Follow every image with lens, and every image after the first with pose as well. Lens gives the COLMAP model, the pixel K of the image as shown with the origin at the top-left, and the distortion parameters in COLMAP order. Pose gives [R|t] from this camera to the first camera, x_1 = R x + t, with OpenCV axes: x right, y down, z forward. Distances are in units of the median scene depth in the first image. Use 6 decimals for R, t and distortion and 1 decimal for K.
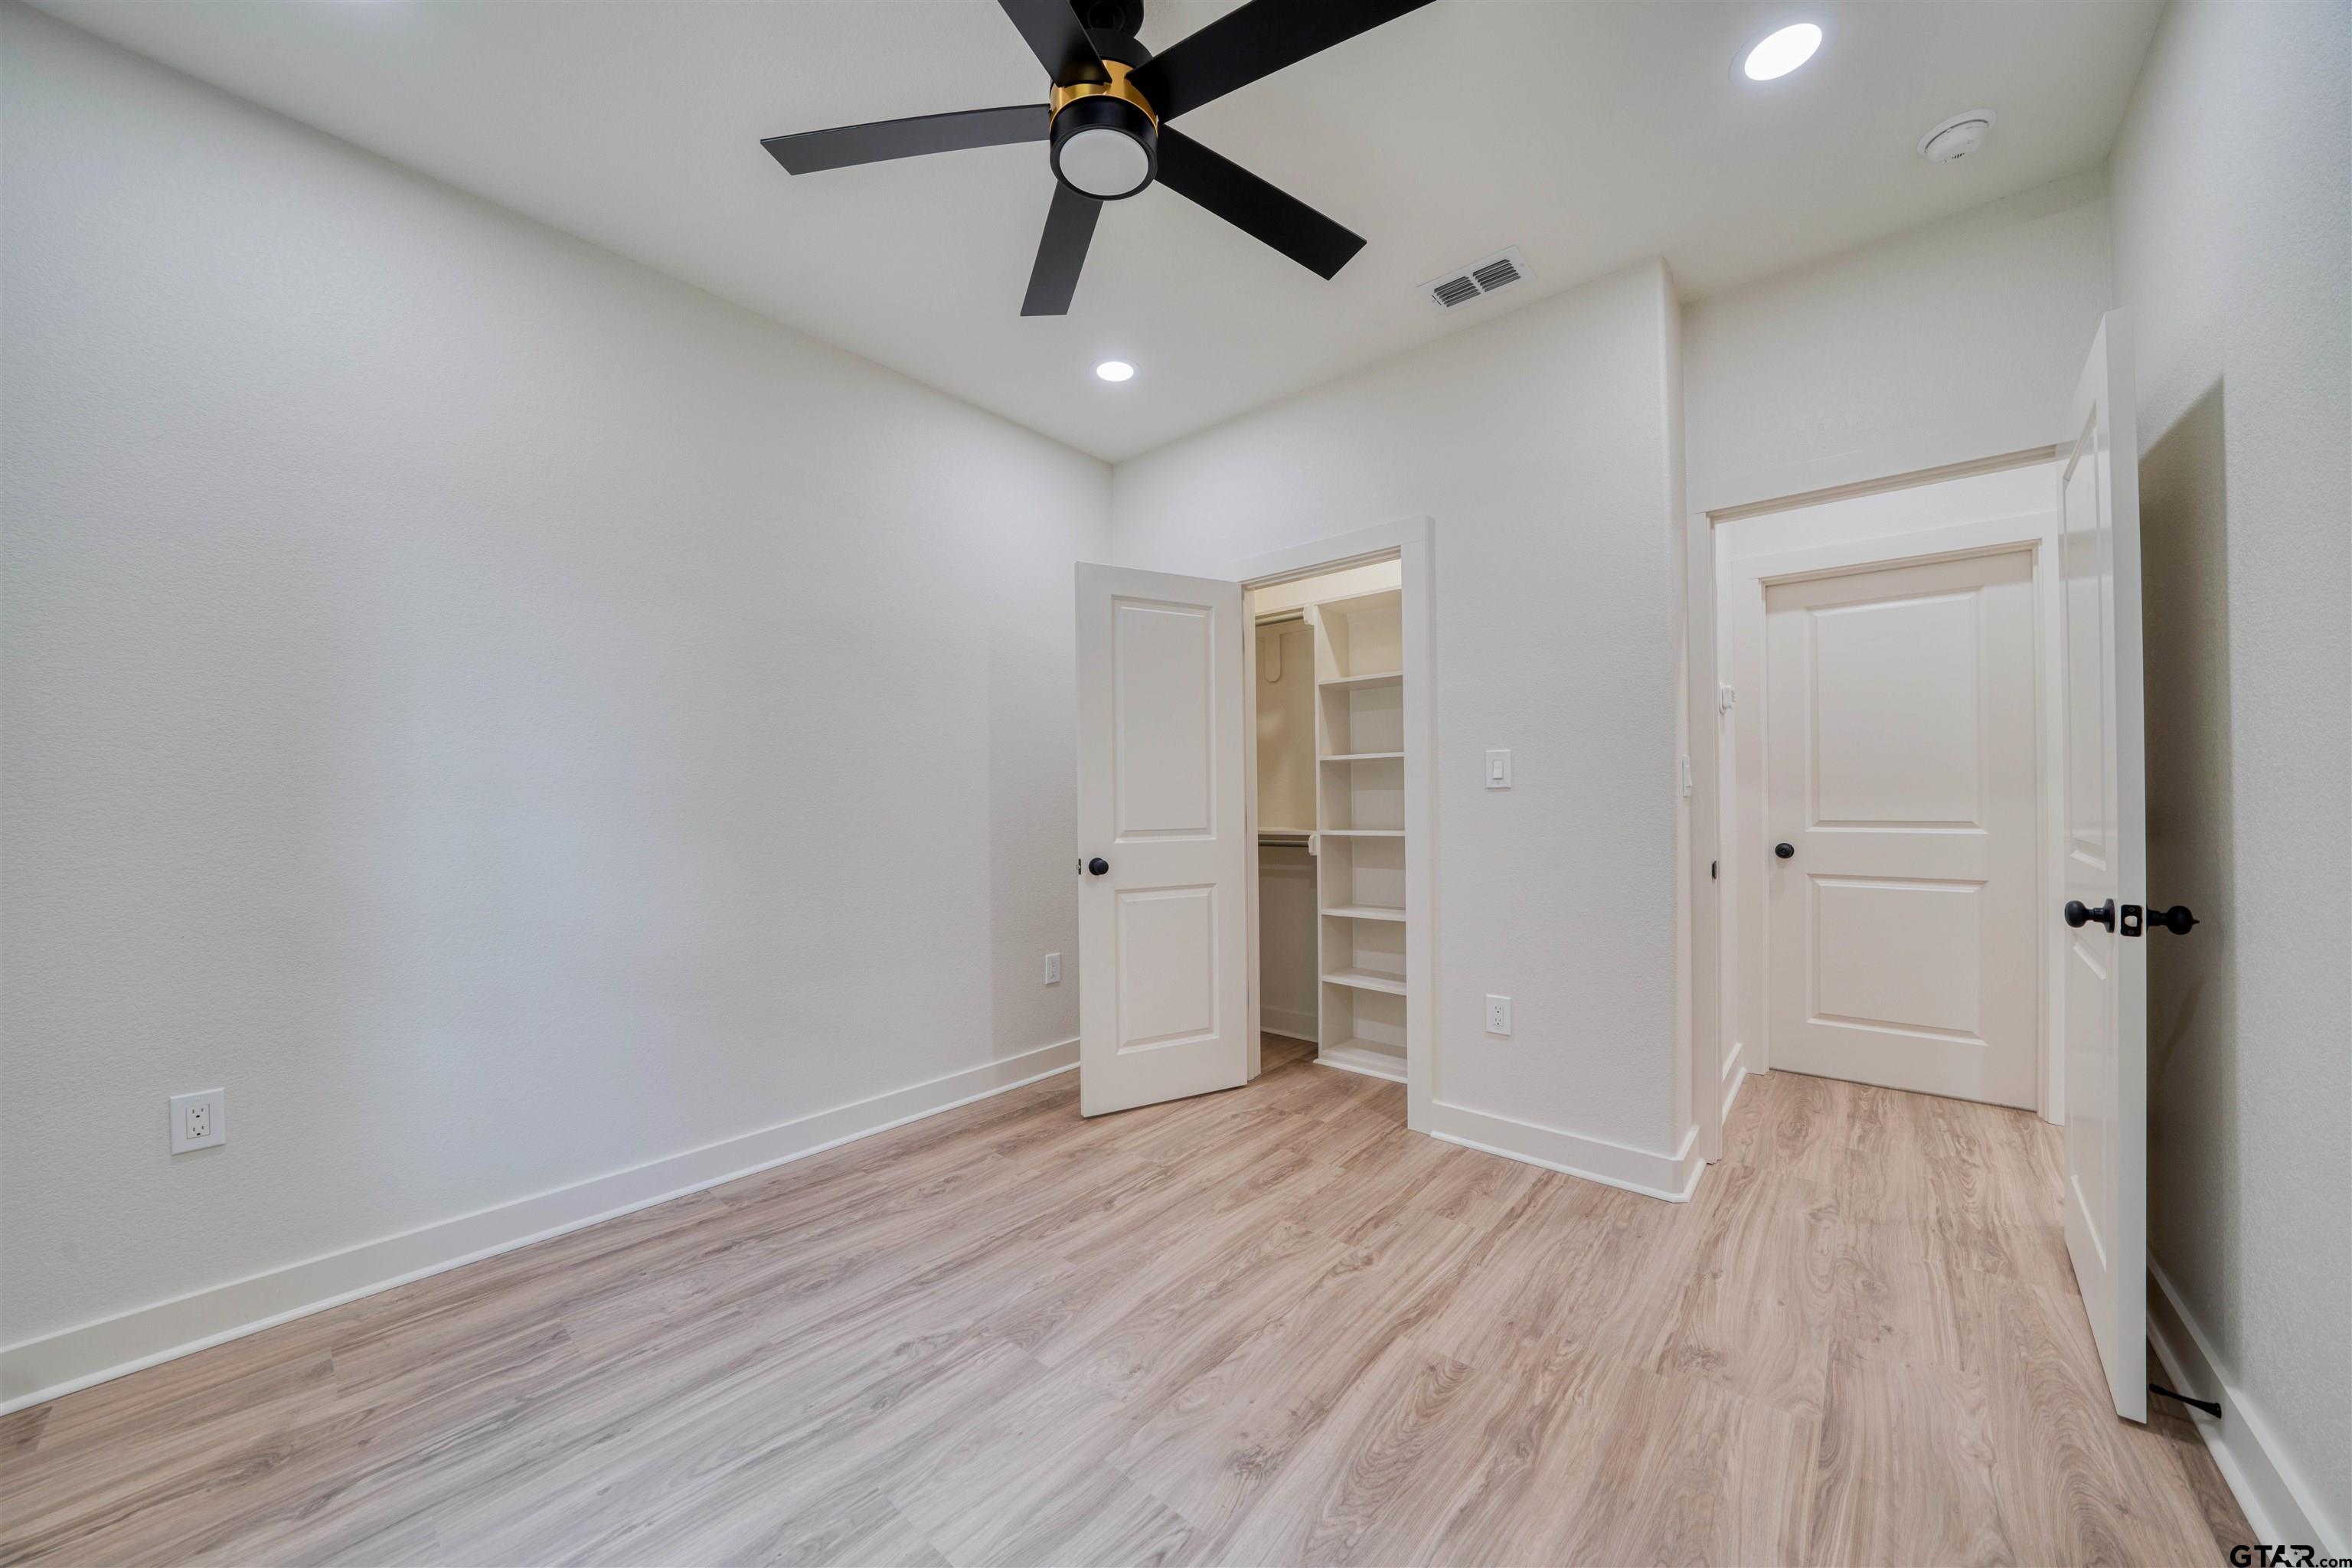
lens RADIAL K [[840.8, 0, 1154.3], [0, 840.8, 800.8], [0, 0, 1]] dist [-0.021835, 0.000098]
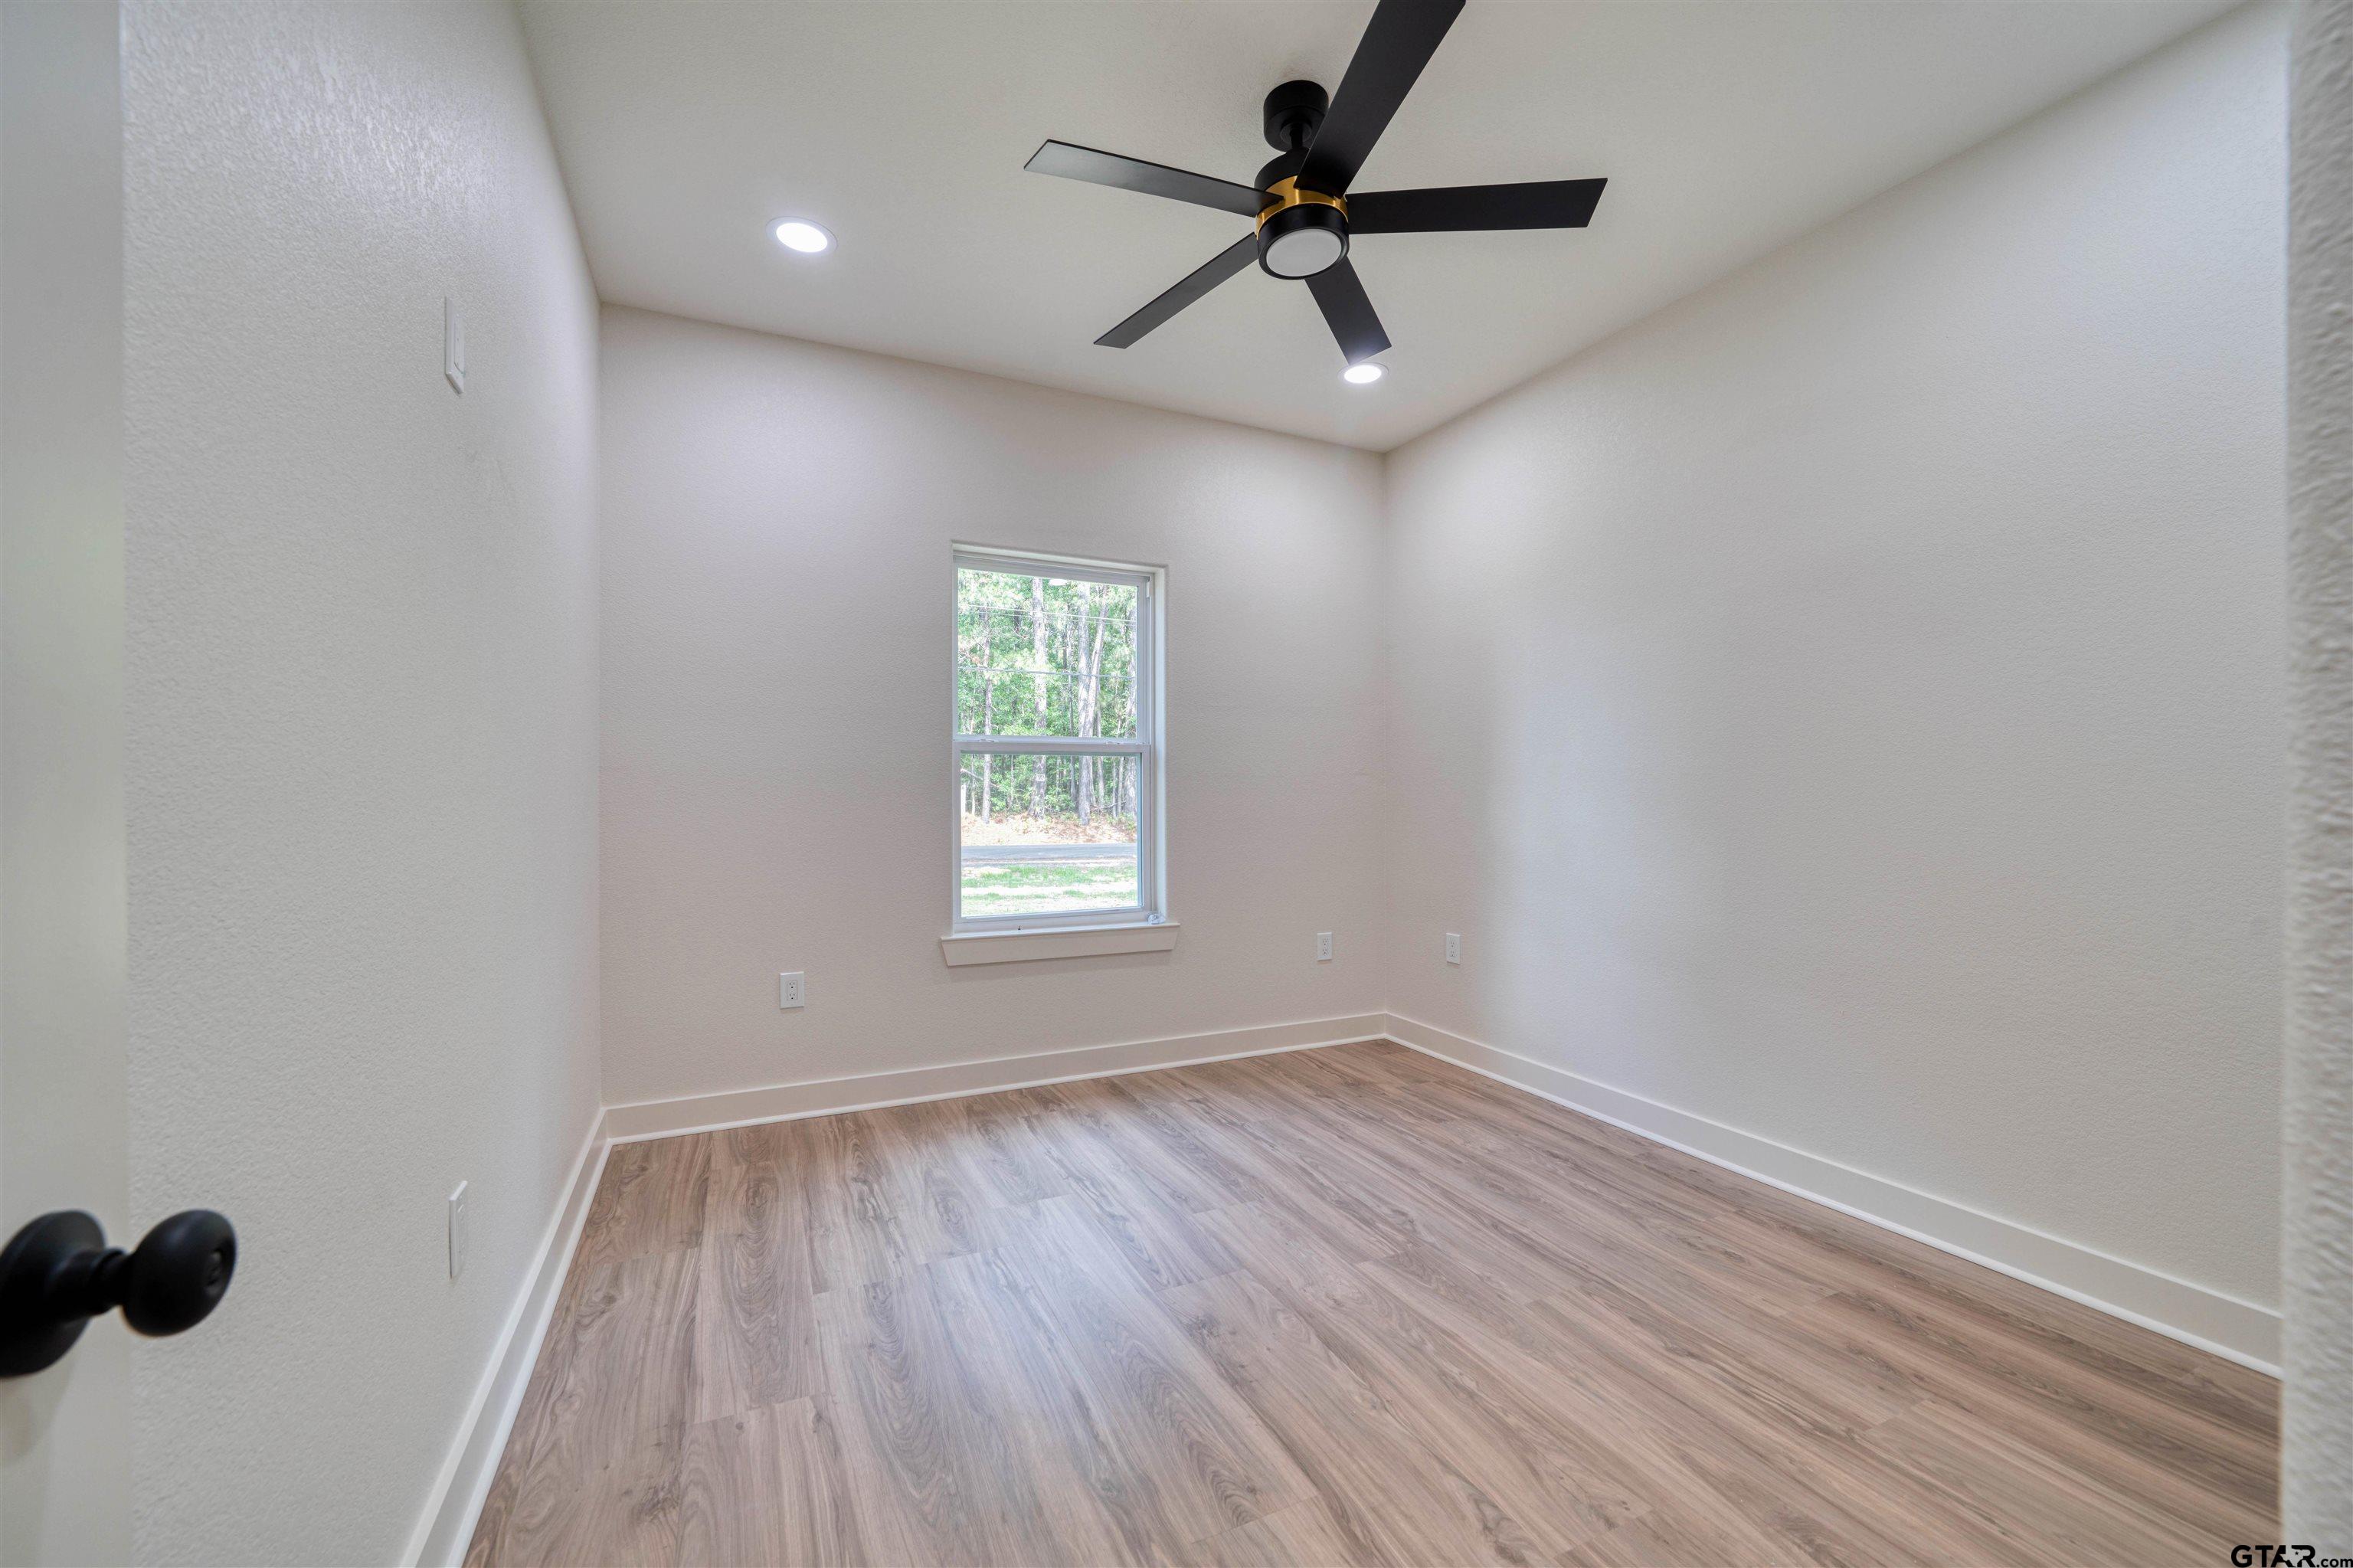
lens RADIAL K [[903.0, 0, 1158.5], [0, 903.0, 797.9], [0, 0, 1]] dist [-0.012193, 0.000748]
pose [[-0.411555, 0.010677, -0.911322, 1.022364], [0.005170, 0.999943, 0.009380, -0.004294], [0.911370, -0.000851, -0.411587, 1.120021]]
